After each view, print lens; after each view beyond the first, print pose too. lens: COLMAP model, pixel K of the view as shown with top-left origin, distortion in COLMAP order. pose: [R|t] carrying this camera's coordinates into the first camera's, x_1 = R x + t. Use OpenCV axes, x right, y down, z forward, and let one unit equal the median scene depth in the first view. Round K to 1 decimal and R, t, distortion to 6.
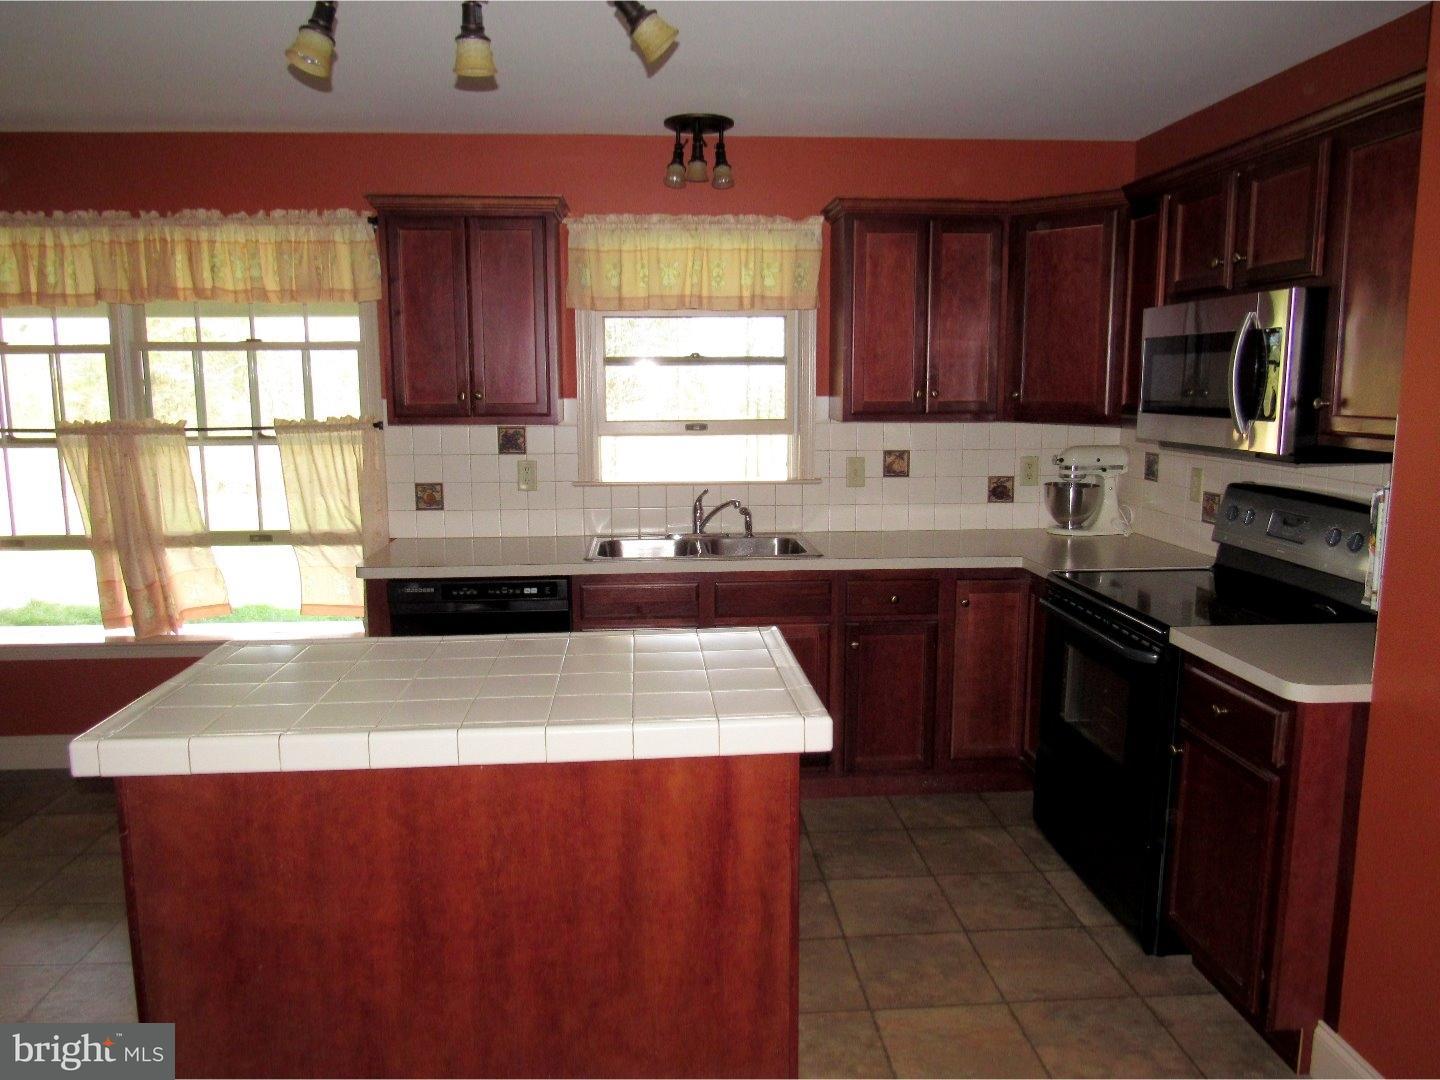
lens RADIAL K [[1044.1, 0, 720.0], [0, 1044.1, 540.0], [0, 0, 1]] dist [-0.009204, -0.005012]
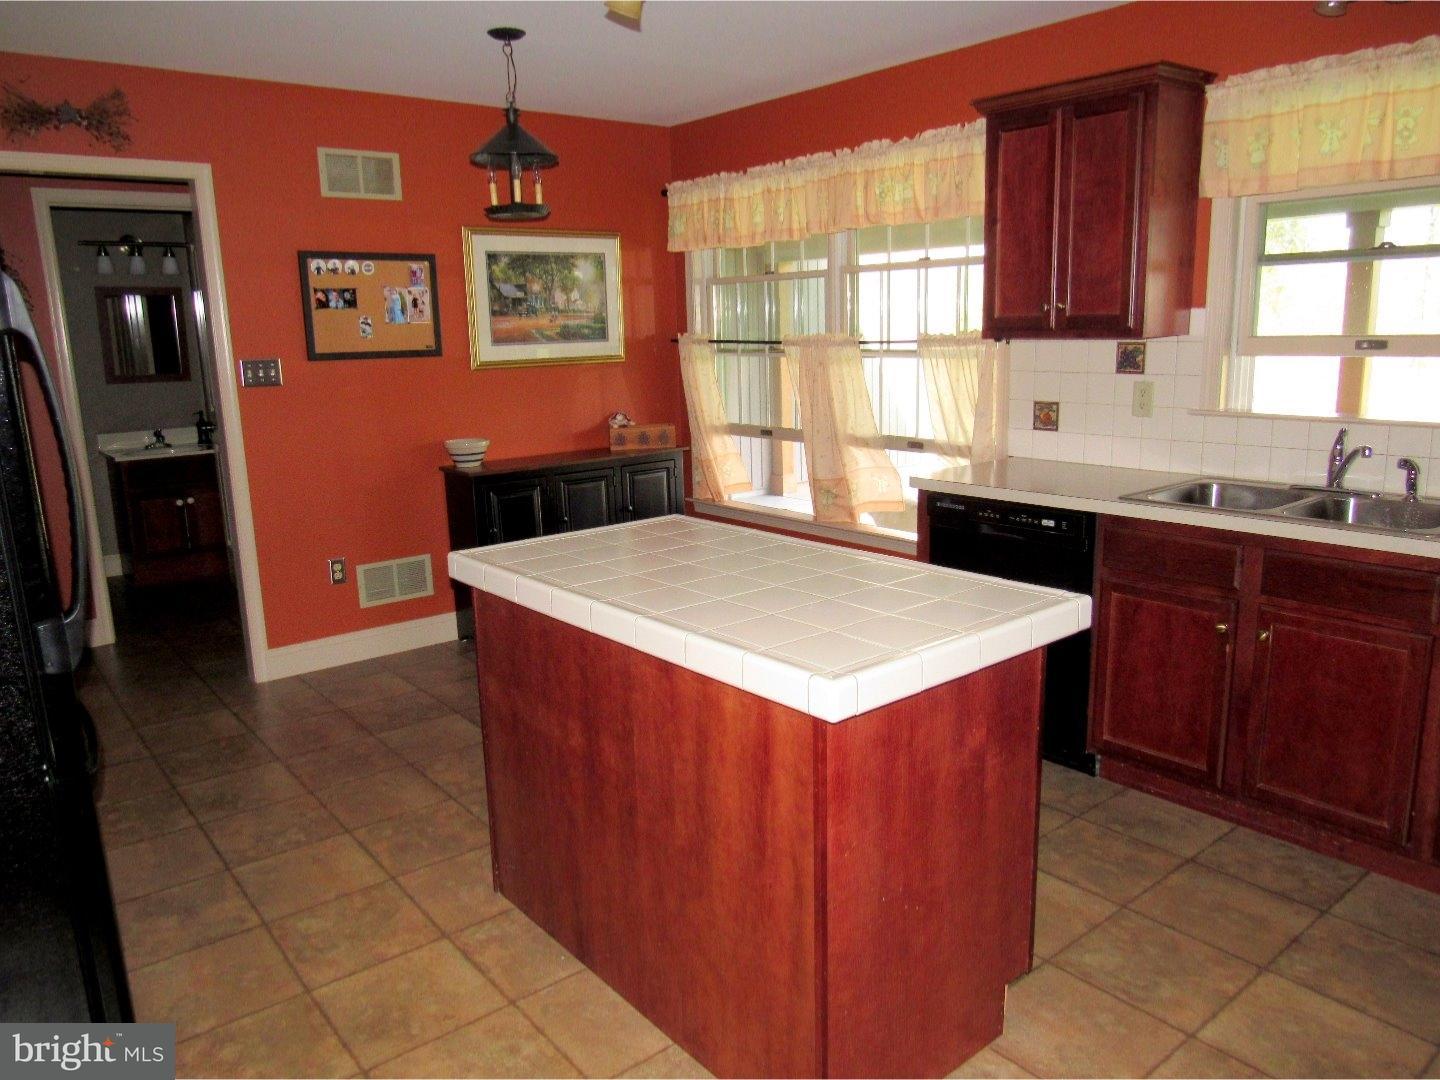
lens RADIAL K [[1044.1, 0, 720.0], [0, 1044.1, 540.0], [0, 0, 1]] dist [-0.009204, -0.005012]
pose [[0.573167, 0.156933, -0.804271, 0.344328], [-0.099930, 0.987551, 0.121480, -0.016434], [0.813322, 0.010743, 0.581714, 0.215722]]
